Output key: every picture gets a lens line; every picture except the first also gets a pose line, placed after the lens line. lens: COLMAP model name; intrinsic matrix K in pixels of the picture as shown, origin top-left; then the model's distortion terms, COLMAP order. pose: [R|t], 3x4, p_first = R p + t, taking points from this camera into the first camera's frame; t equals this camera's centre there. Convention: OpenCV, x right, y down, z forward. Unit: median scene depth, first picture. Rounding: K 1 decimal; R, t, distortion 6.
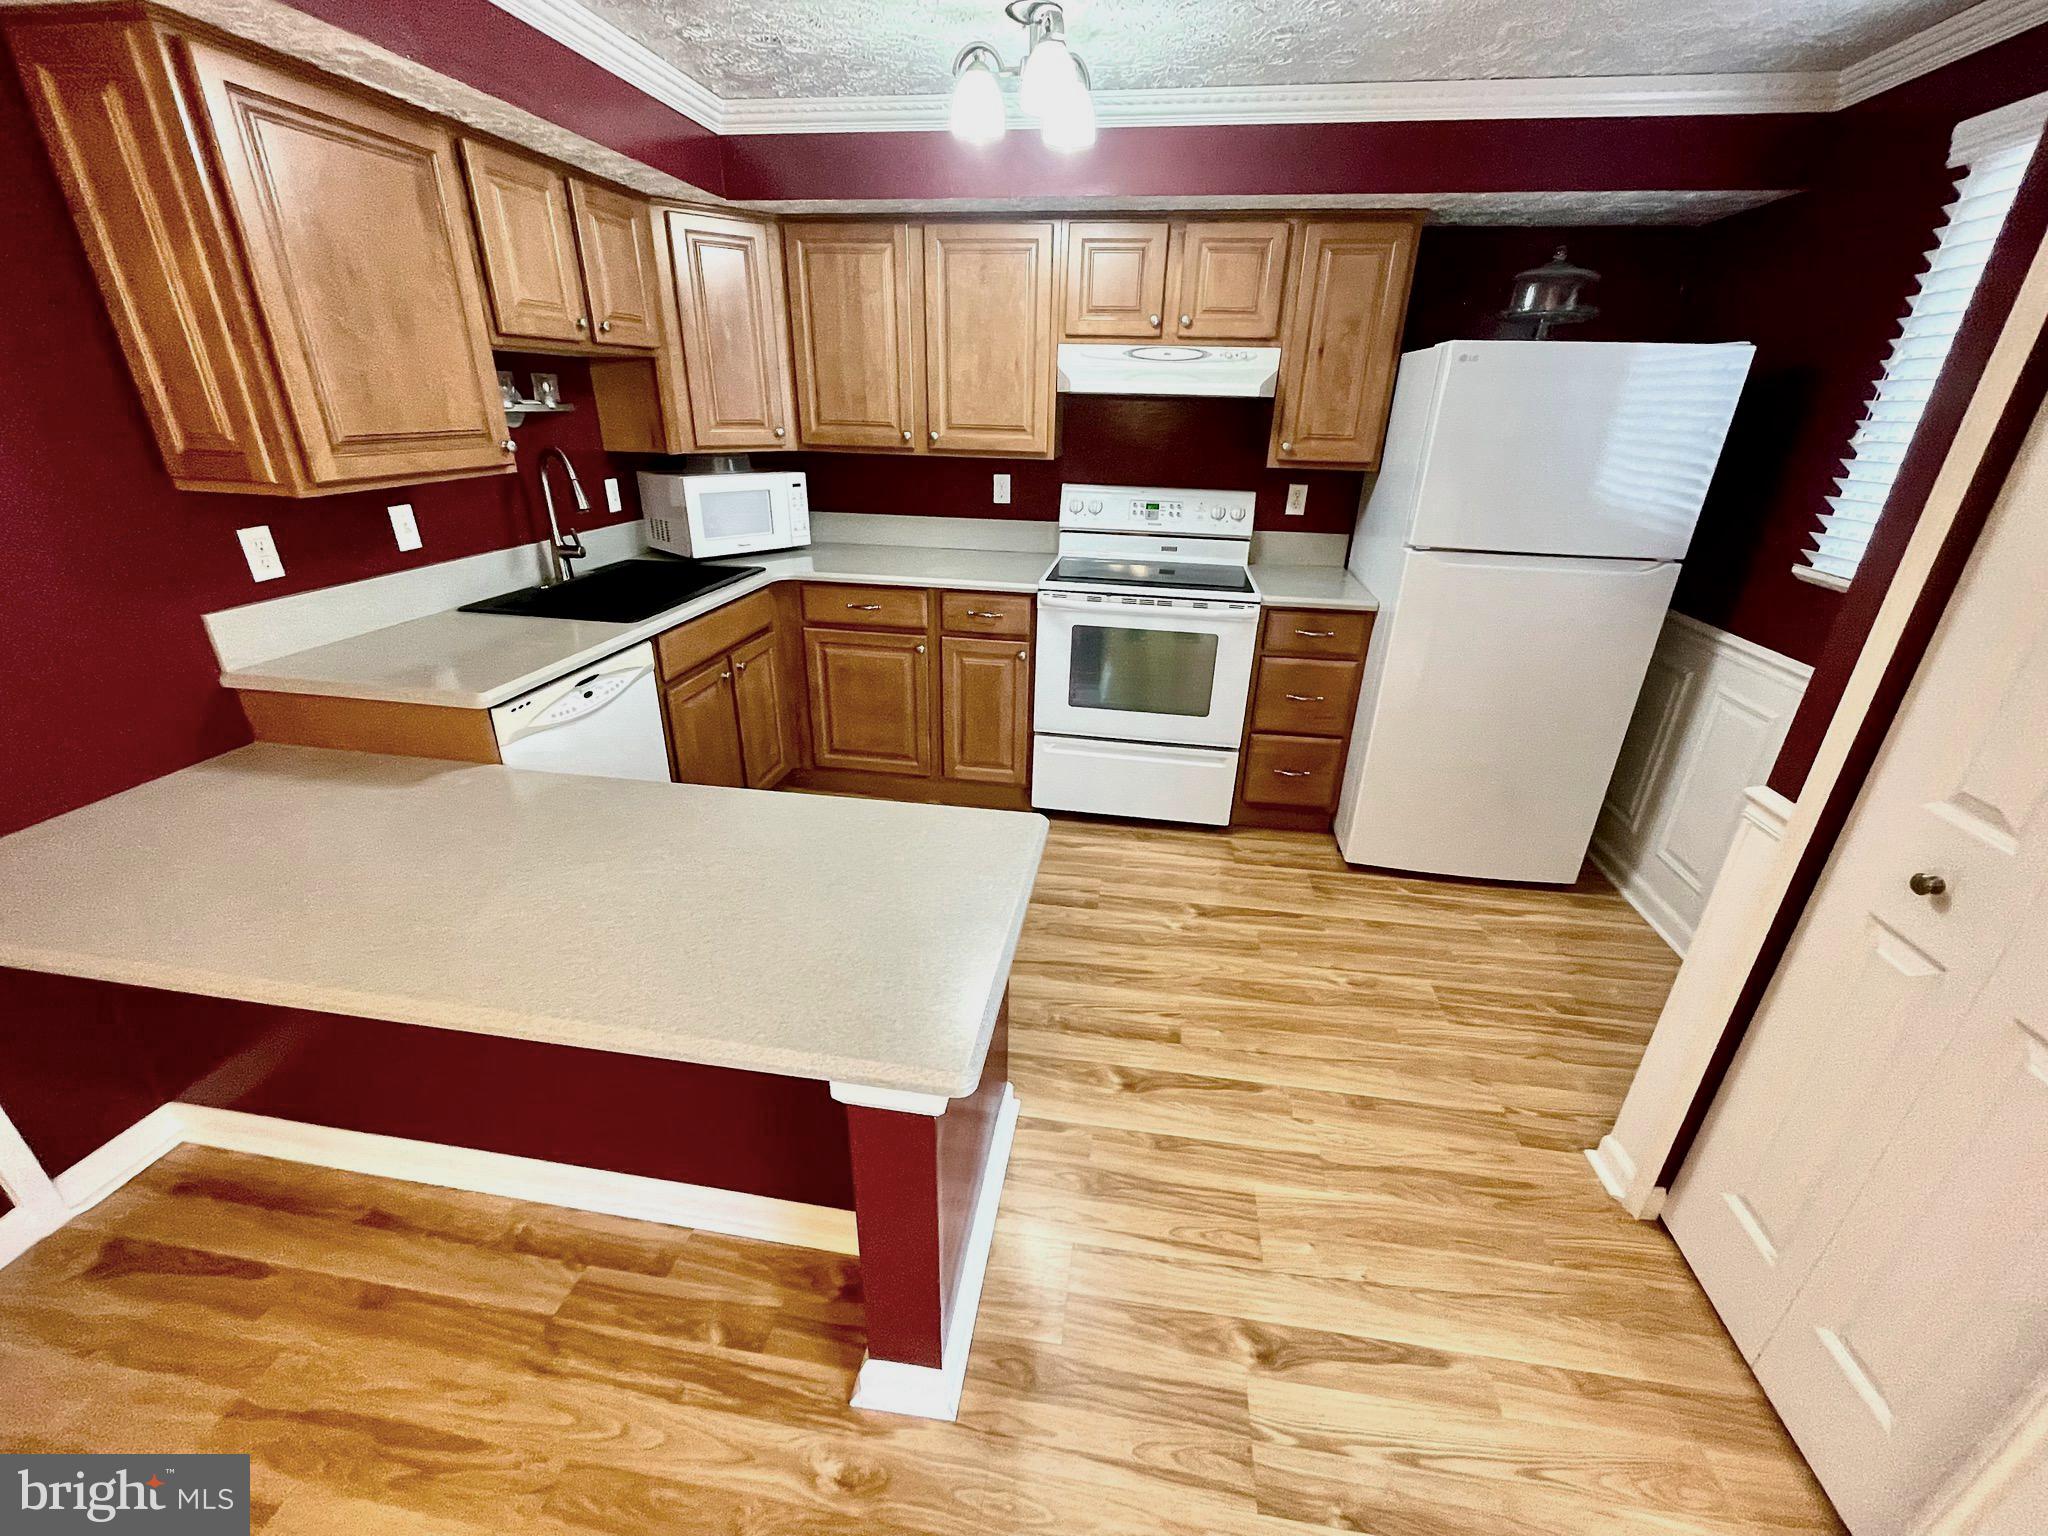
lens RADIAL K [[835.0, 0, 1028.5], [0, 835.0, 764.9], [0, 0, 1]] dist [0.000211, -0.000344]
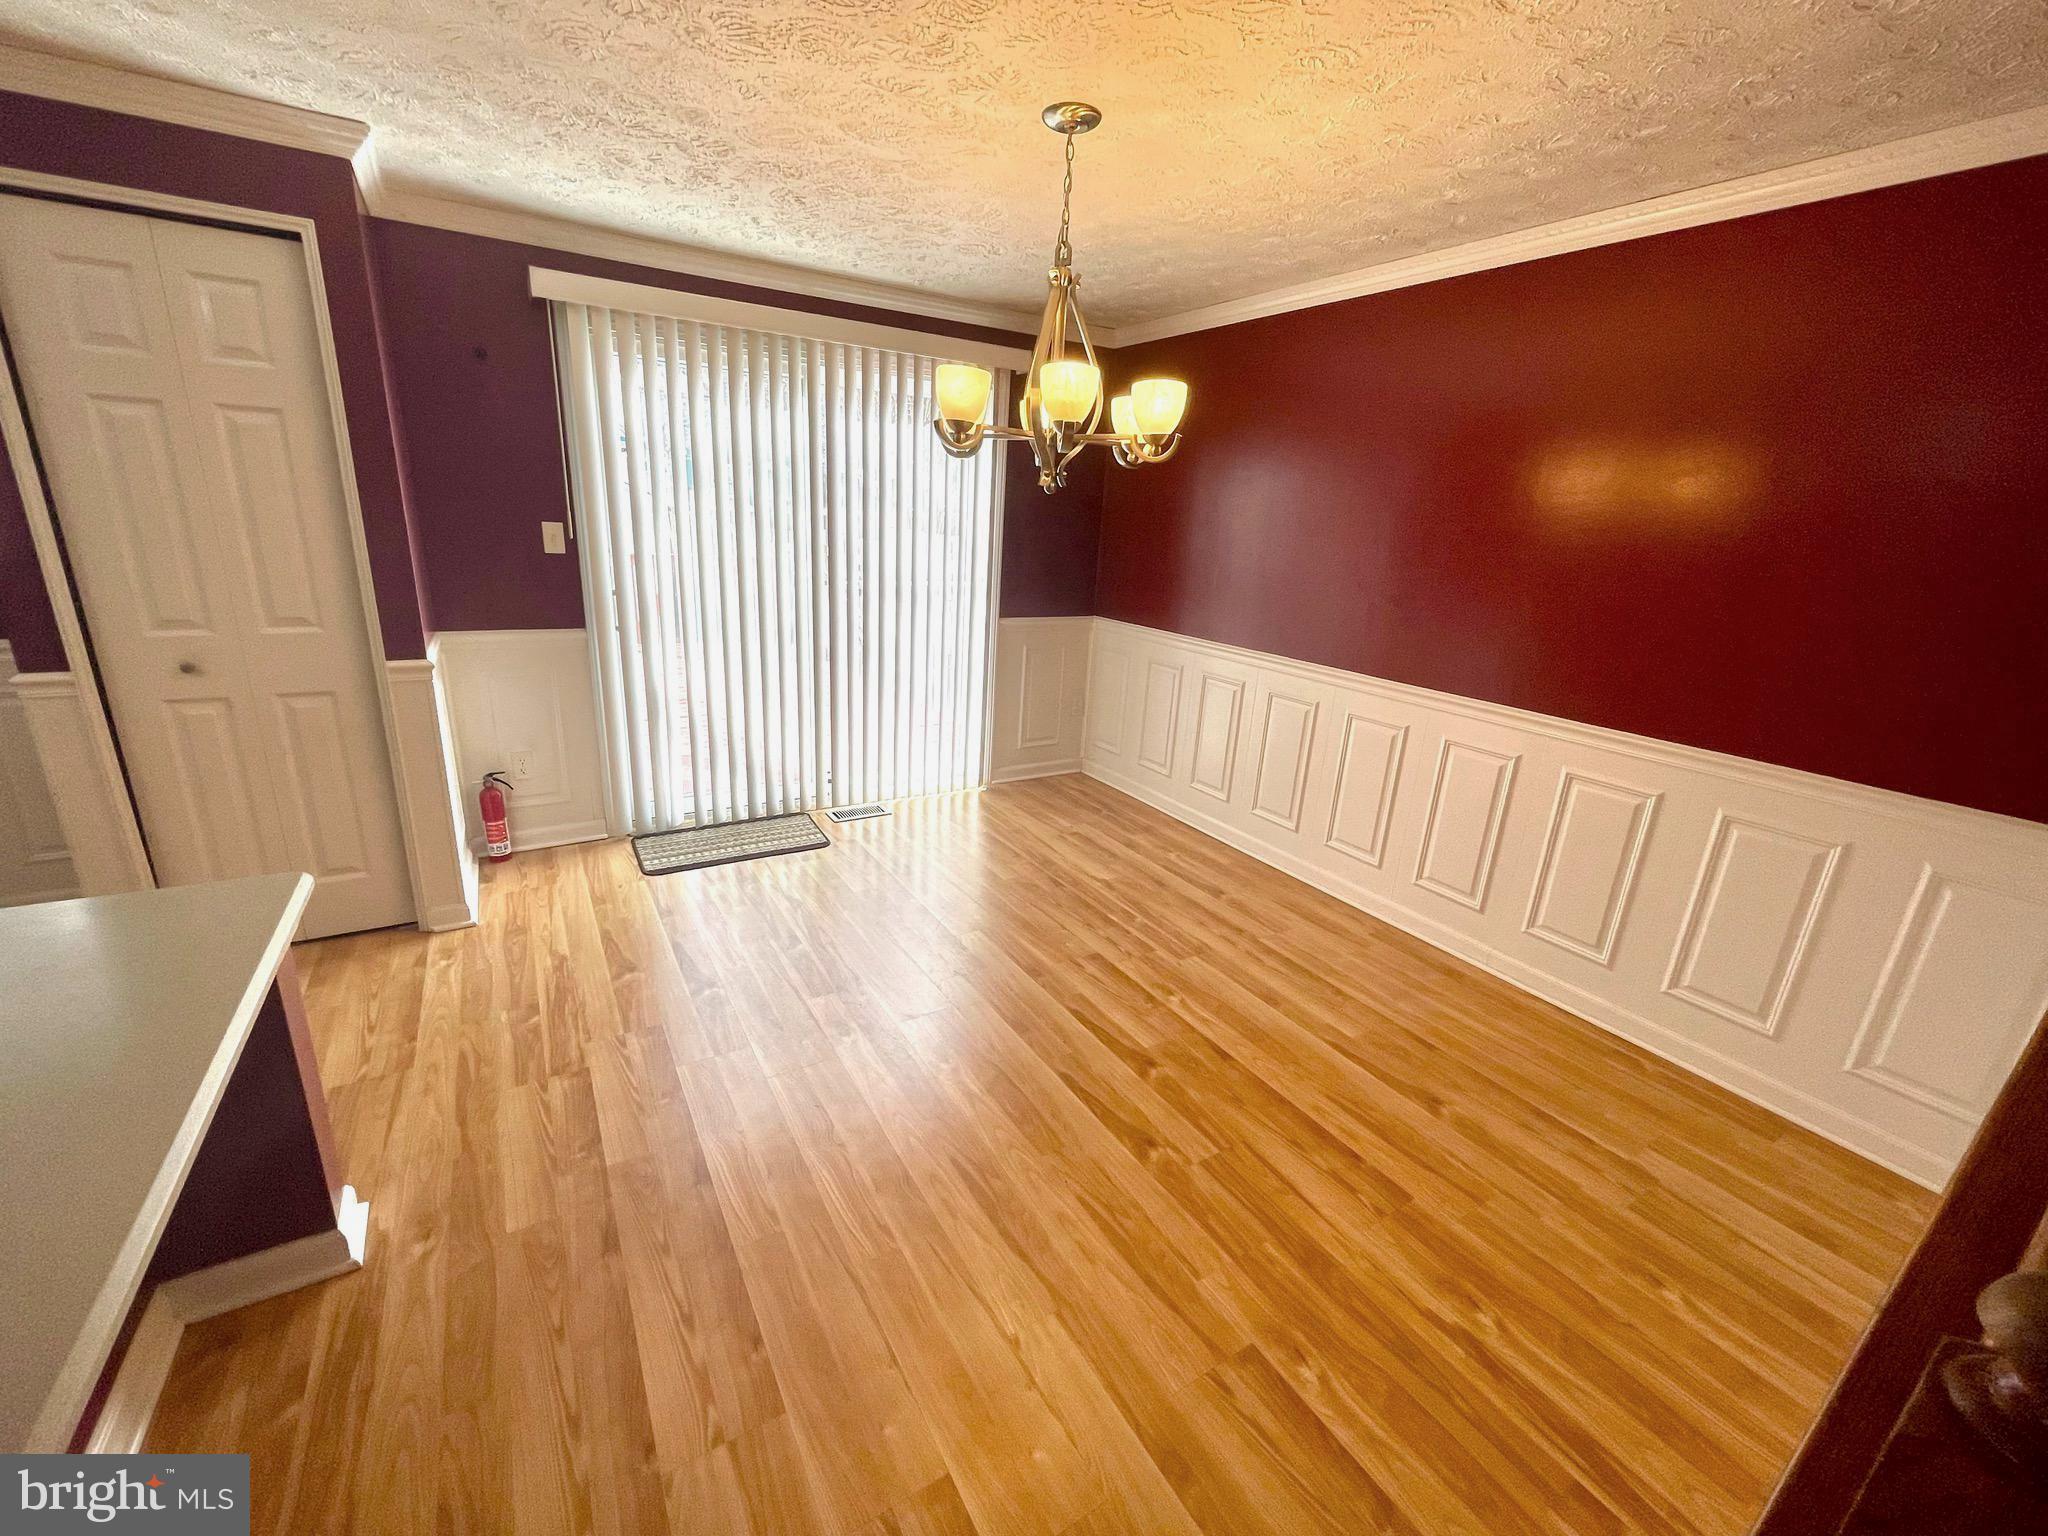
lens RADIAL K [[828.6, 0, 1030.1], [0, 828.6, 768.3], [0, 0, 1]] dist [-0.011508, -0.000040]
pose [[-0.646420, -0.278529, 0.710326, -0.714263], [0.243515, 0.806981, 0.538035, -0.095212], [-0.723078, 0.520772, -0.453822, 0.234646]]
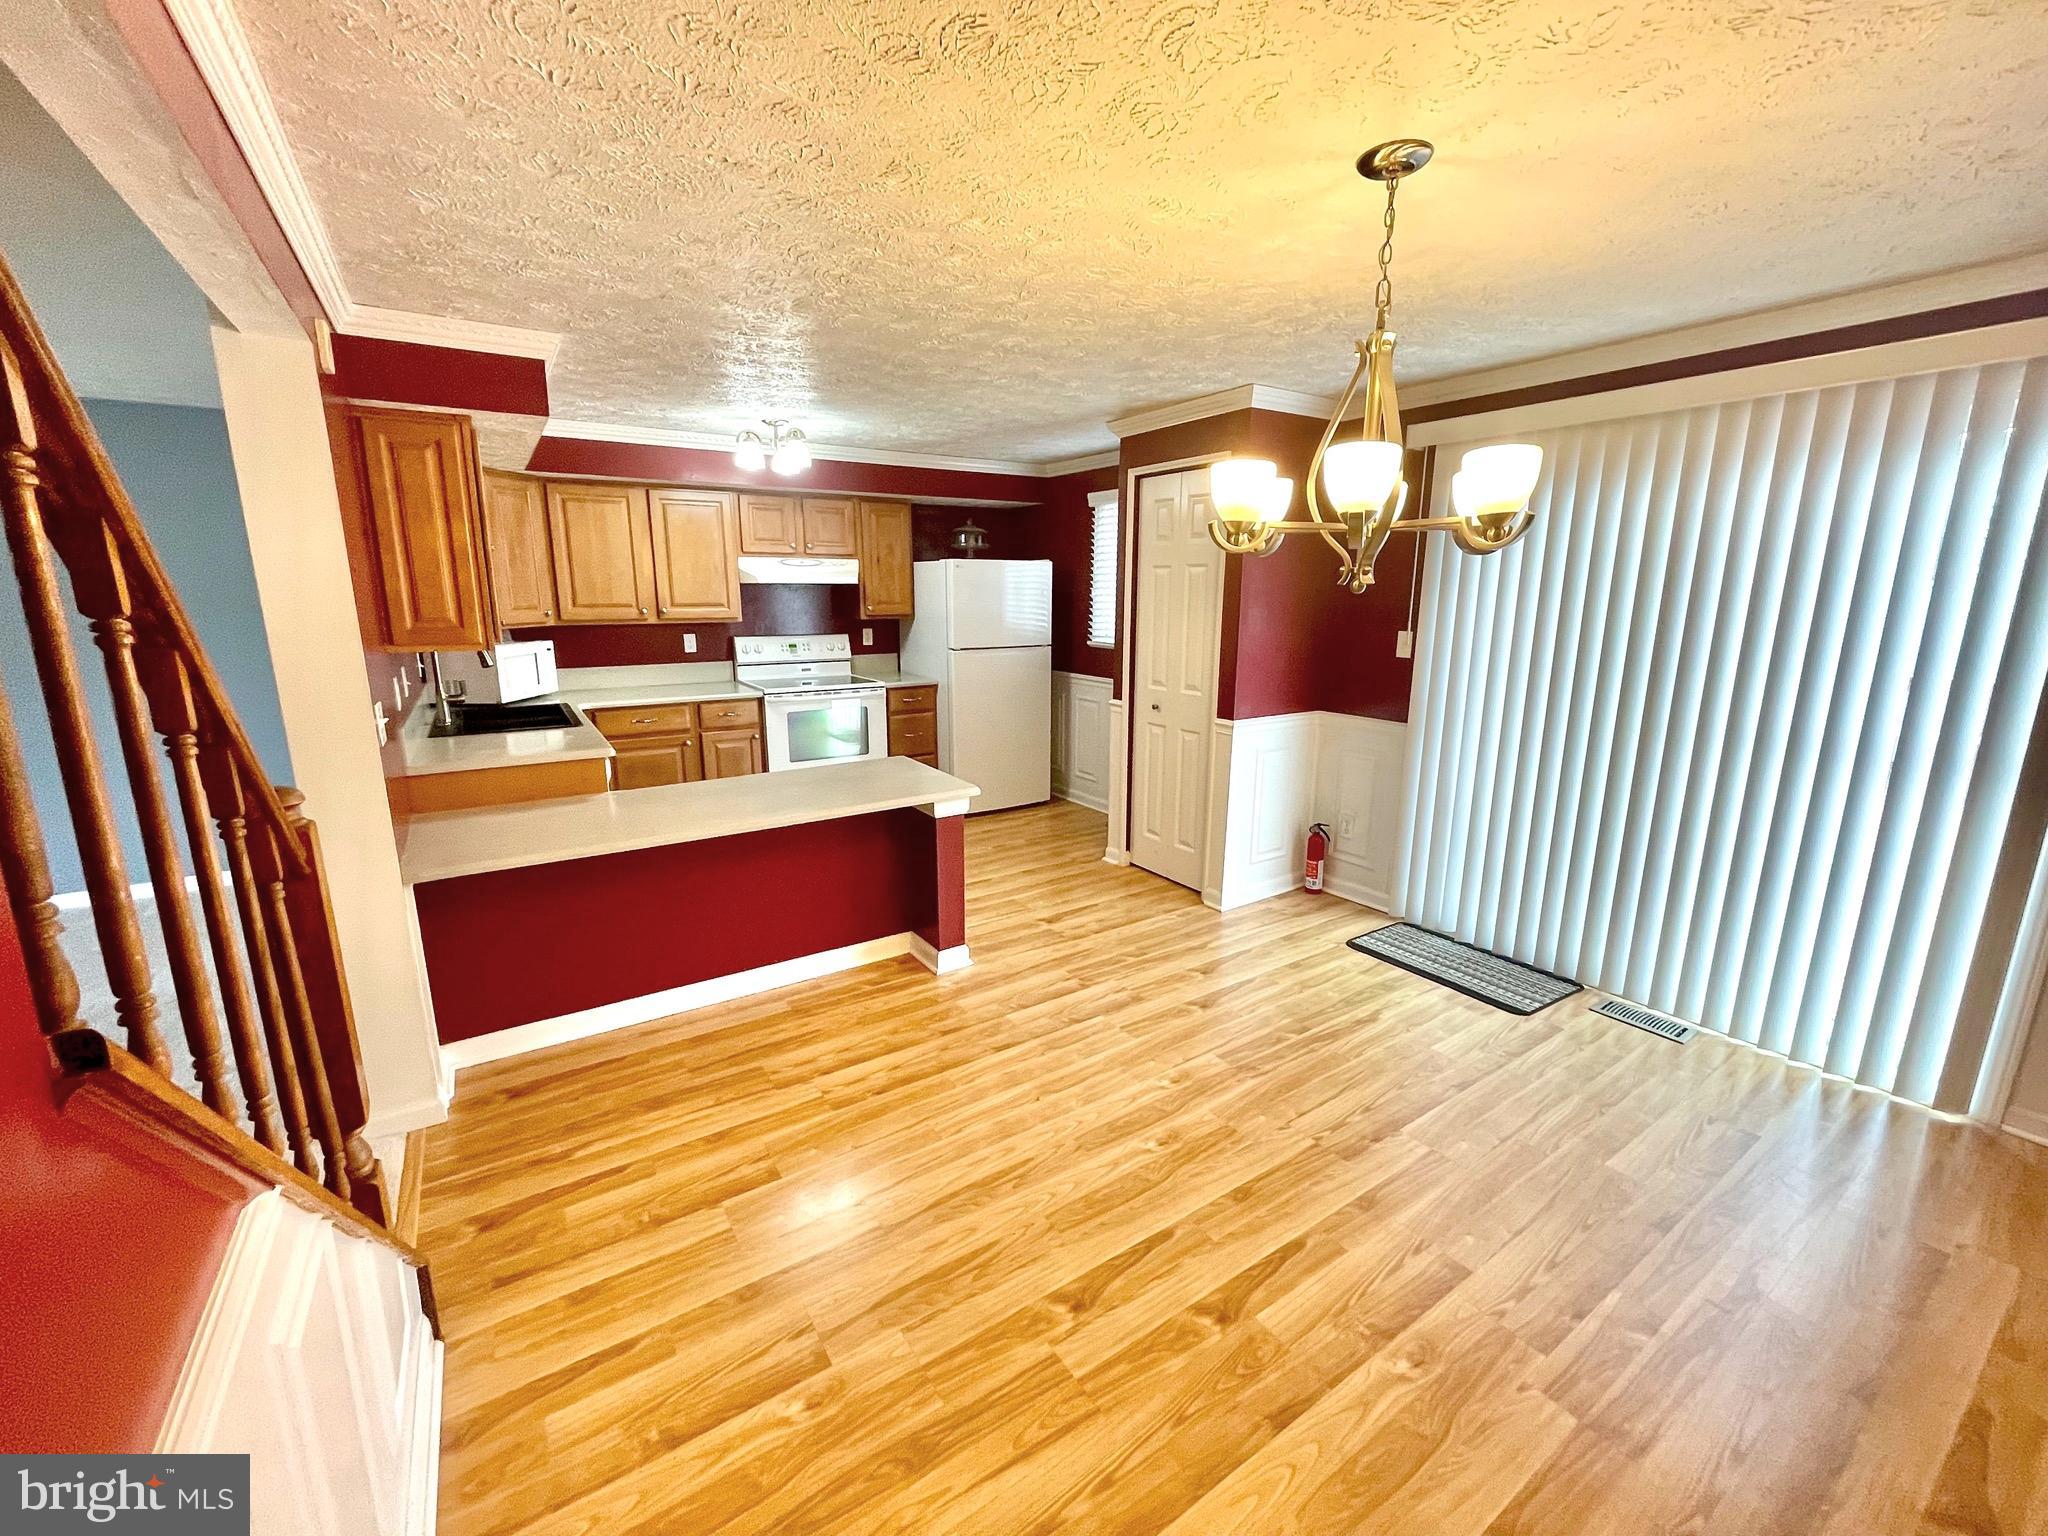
lens RADIAL K [[828.6, 0, 1030.1], [0, 828.6, 768.3], [0, 0, 1]] dist [-0.011508, -0.000040]
pose [[0.740629, -0.163897, 0.651618, -0.735742], [0.282774, 0.955760, -0.081006, 0.227325], [-0.609514, 0.244256, 0.754210, -0.563638]]
